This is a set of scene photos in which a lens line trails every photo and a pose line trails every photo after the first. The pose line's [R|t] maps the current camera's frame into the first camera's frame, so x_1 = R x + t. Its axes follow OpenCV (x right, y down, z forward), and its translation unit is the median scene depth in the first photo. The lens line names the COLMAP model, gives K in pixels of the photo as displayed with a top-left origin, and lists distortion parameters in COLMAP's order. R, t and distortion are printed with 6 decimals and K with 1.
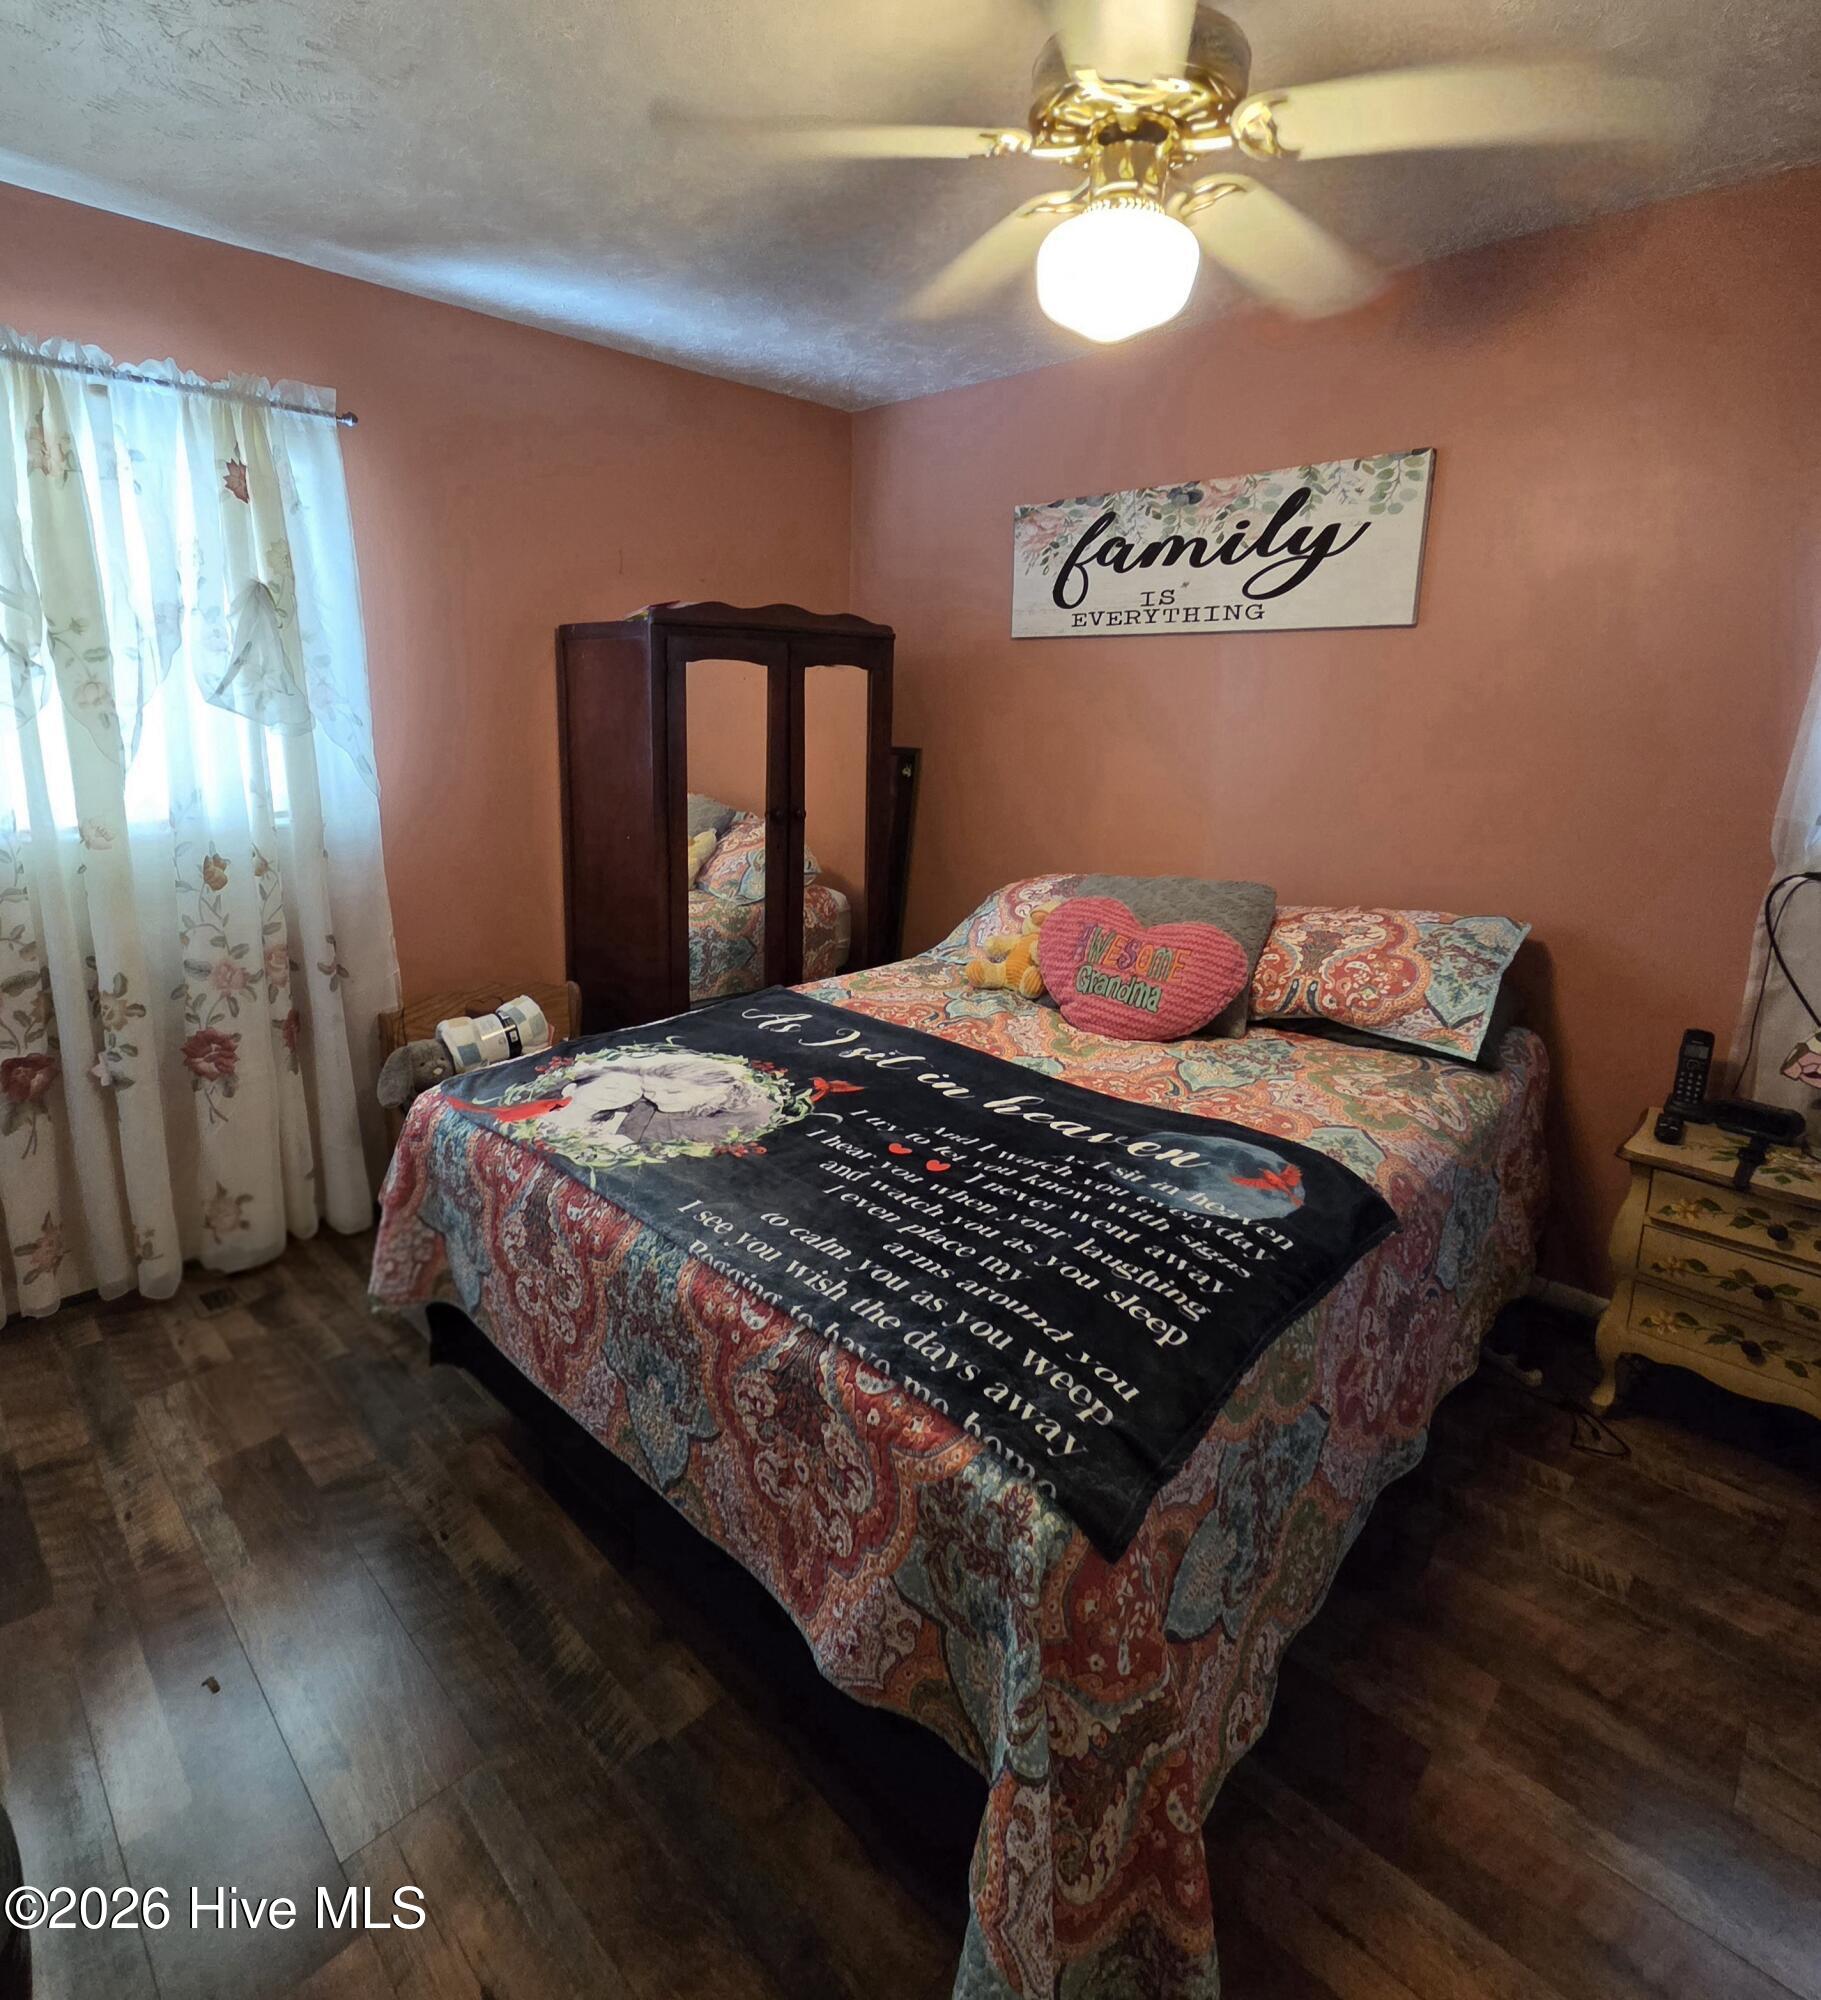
lens RADIAL K [[1249.1, 0, 910.5], [0, 1249.1, 1000.0], [0, 0, 1]] dist [0.005954, -0.001320]
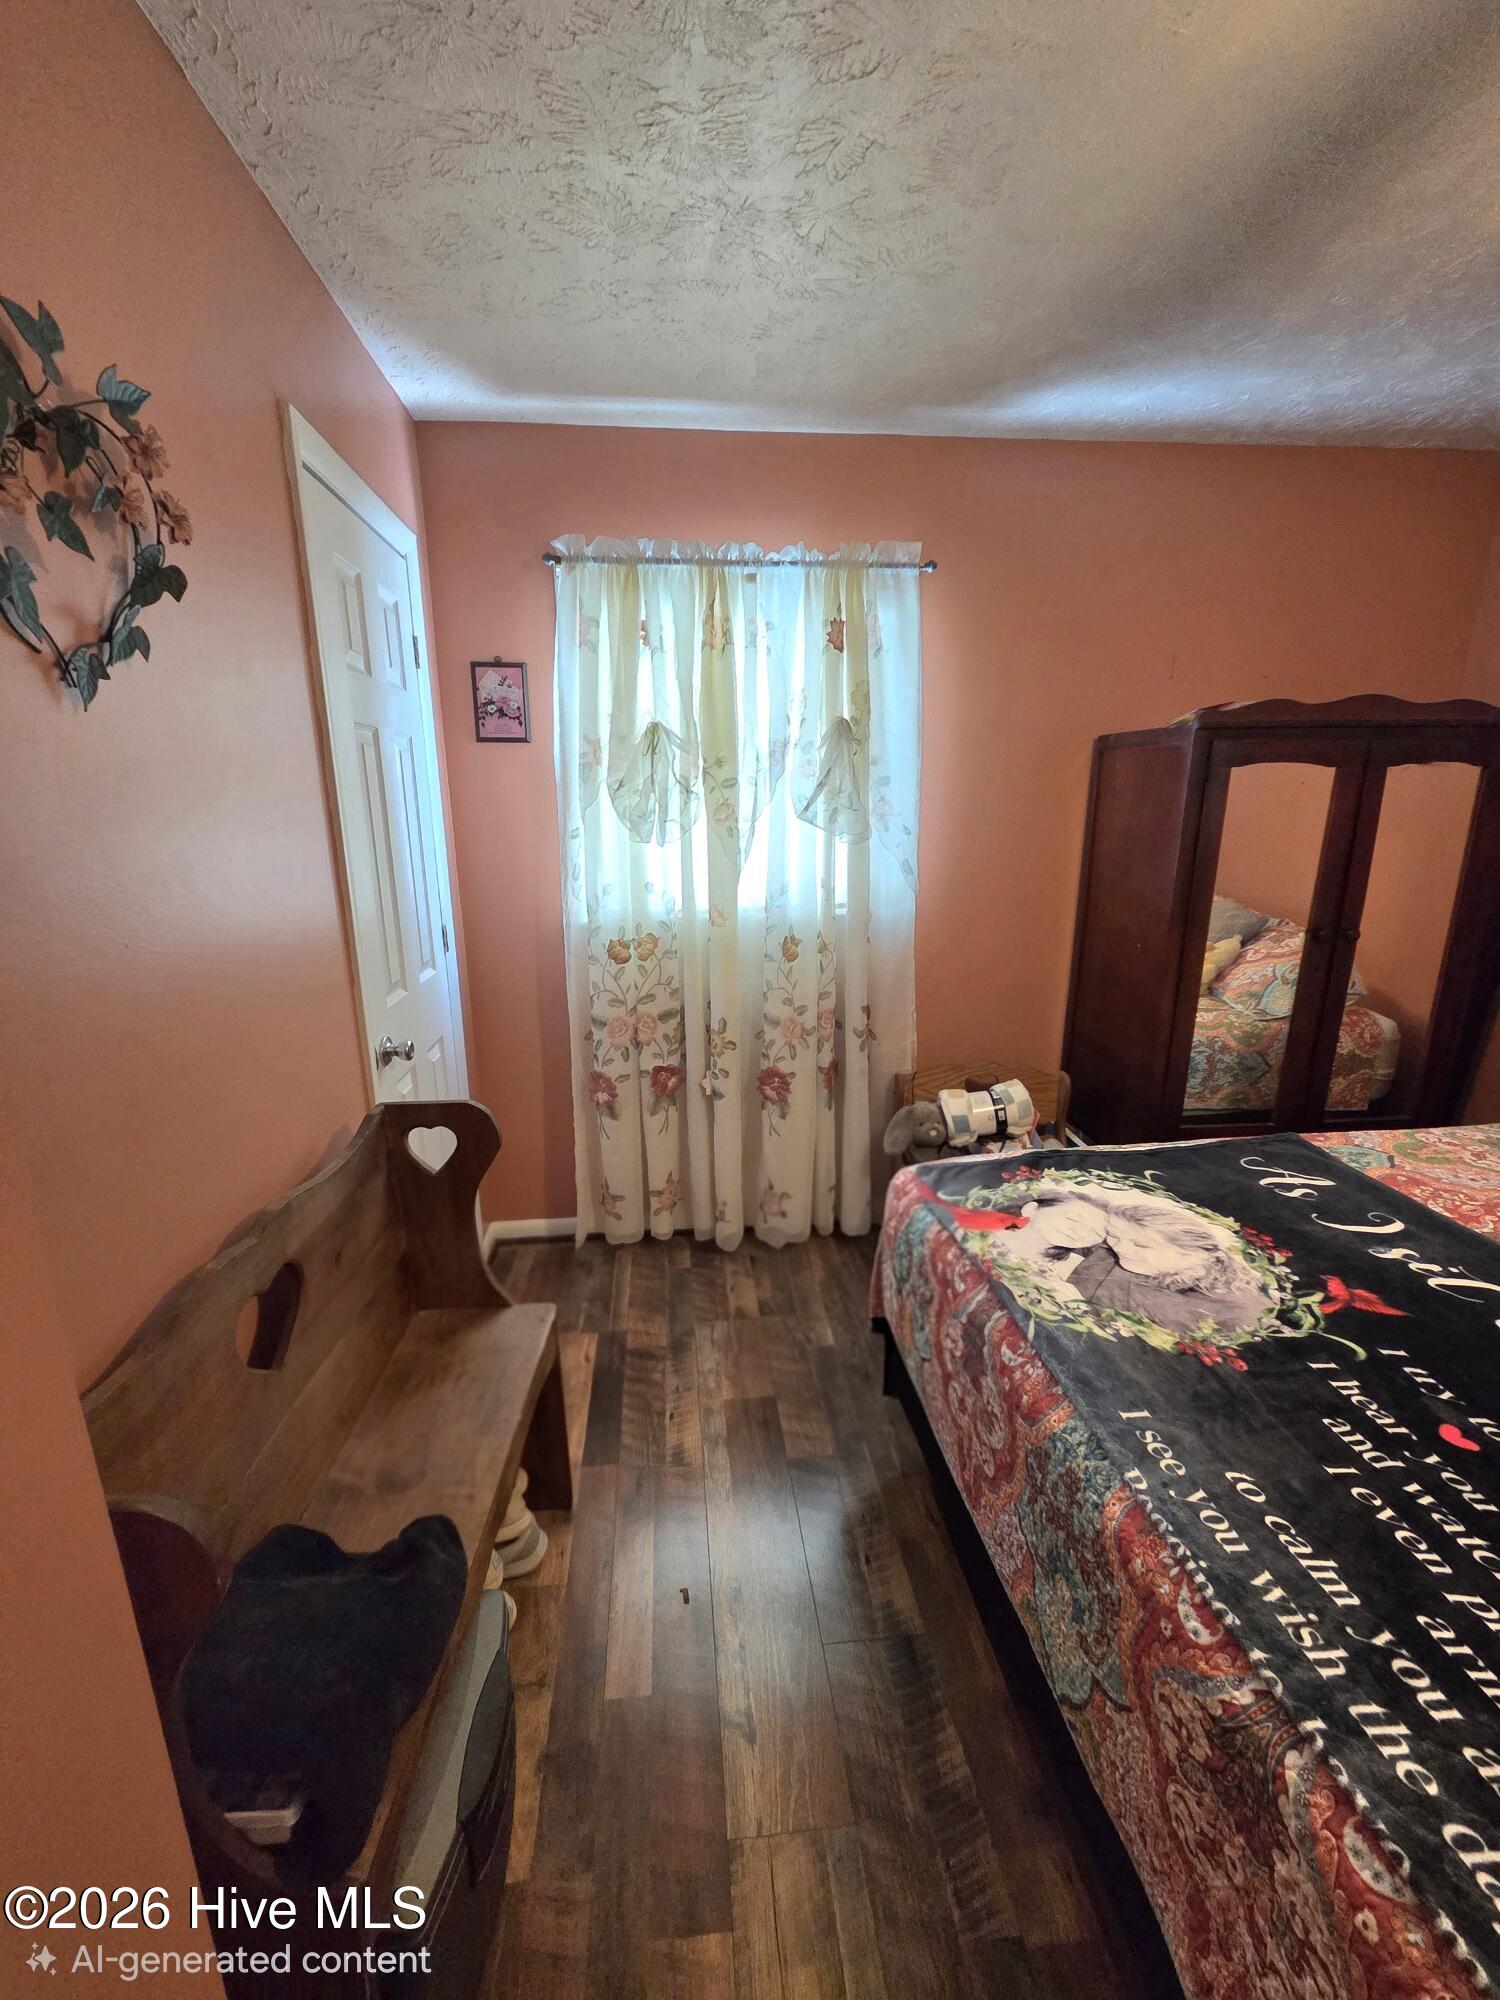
lens RADIAL K [[835.1, 0, 750.0], [0, 835.1, 1000.0], [0, 0, 1]] dist [0.008906, -0.004012]
pose [[0.774259, 0.131047, -0.619153, -0.052183], [-0.121434, 0.990911, 0.057877, -0.098712], [0.621109, 0.030375, 0.783135, 0.317275]]
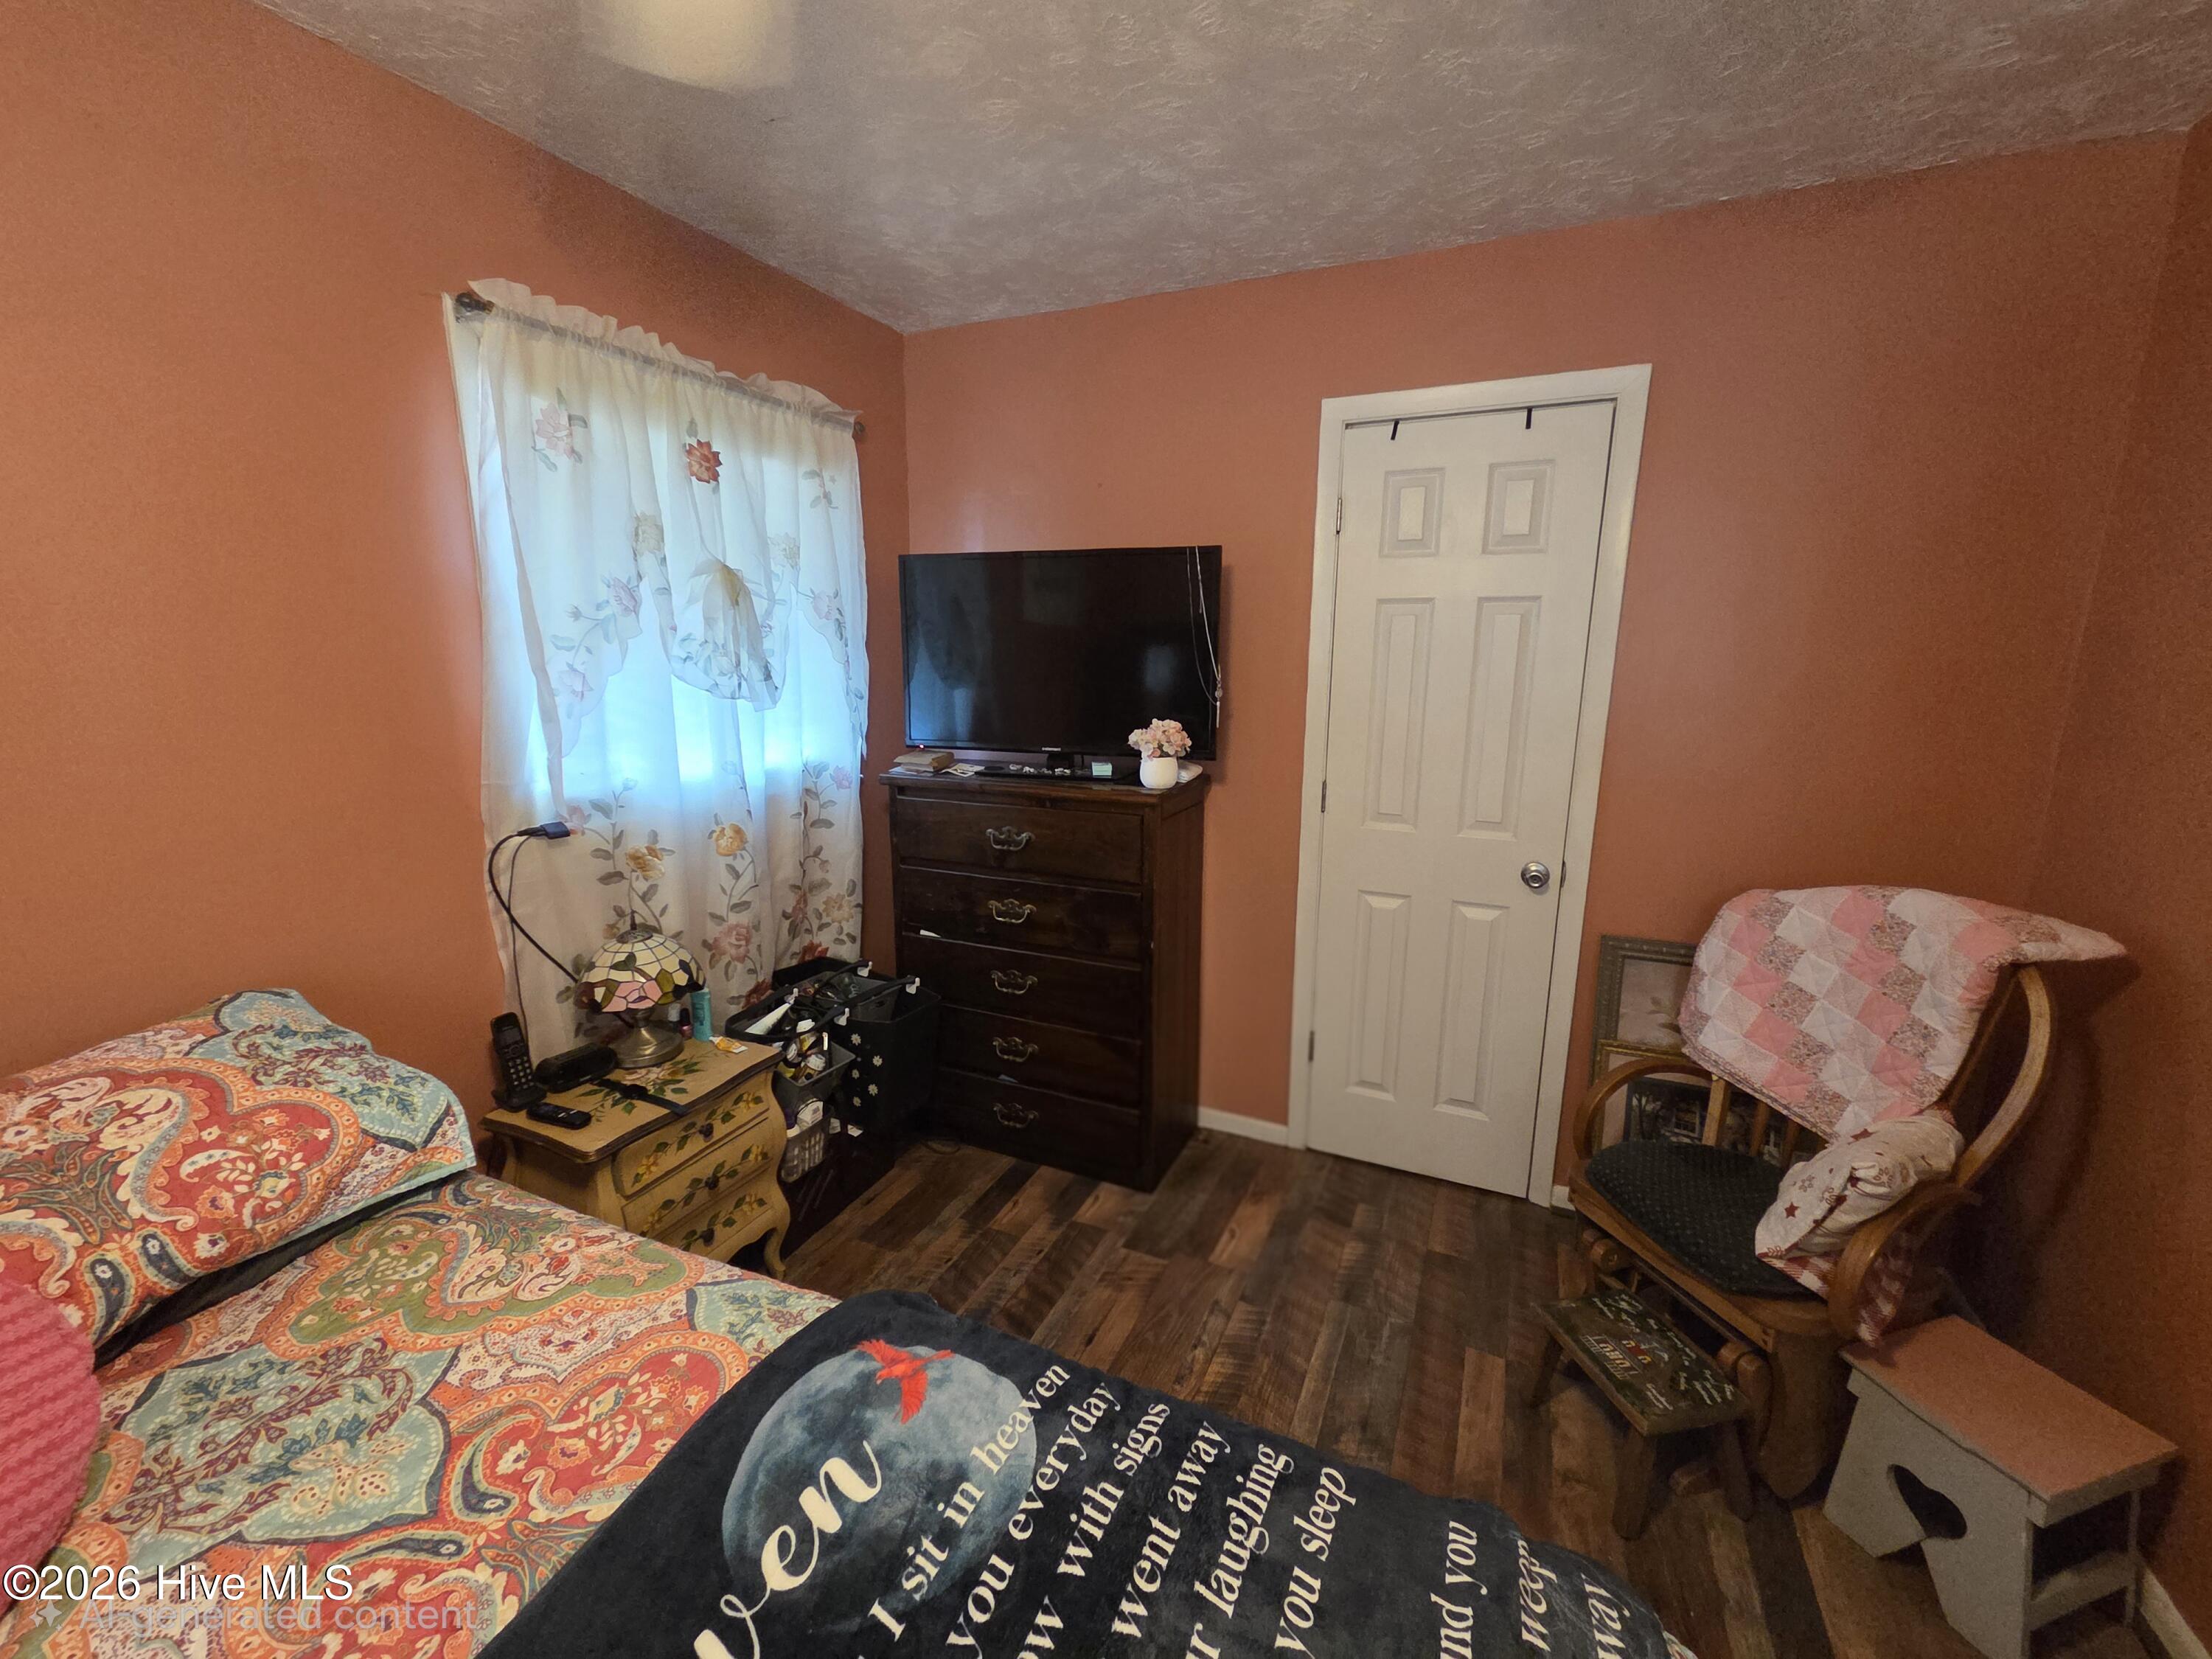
lens RADIAL K [[903.8, 0, 1106.0], [0, 903.8, 829.5], [0, 0, 1]] dist [0.010899, -0.000221]
pose [[-0.348829, -0.194583, 0.916764, -0.139012], [0.201262, 0.939832, 0.276059, -0.228059], [-0.915321, 0.280807, -0.288678, 0.835040]]
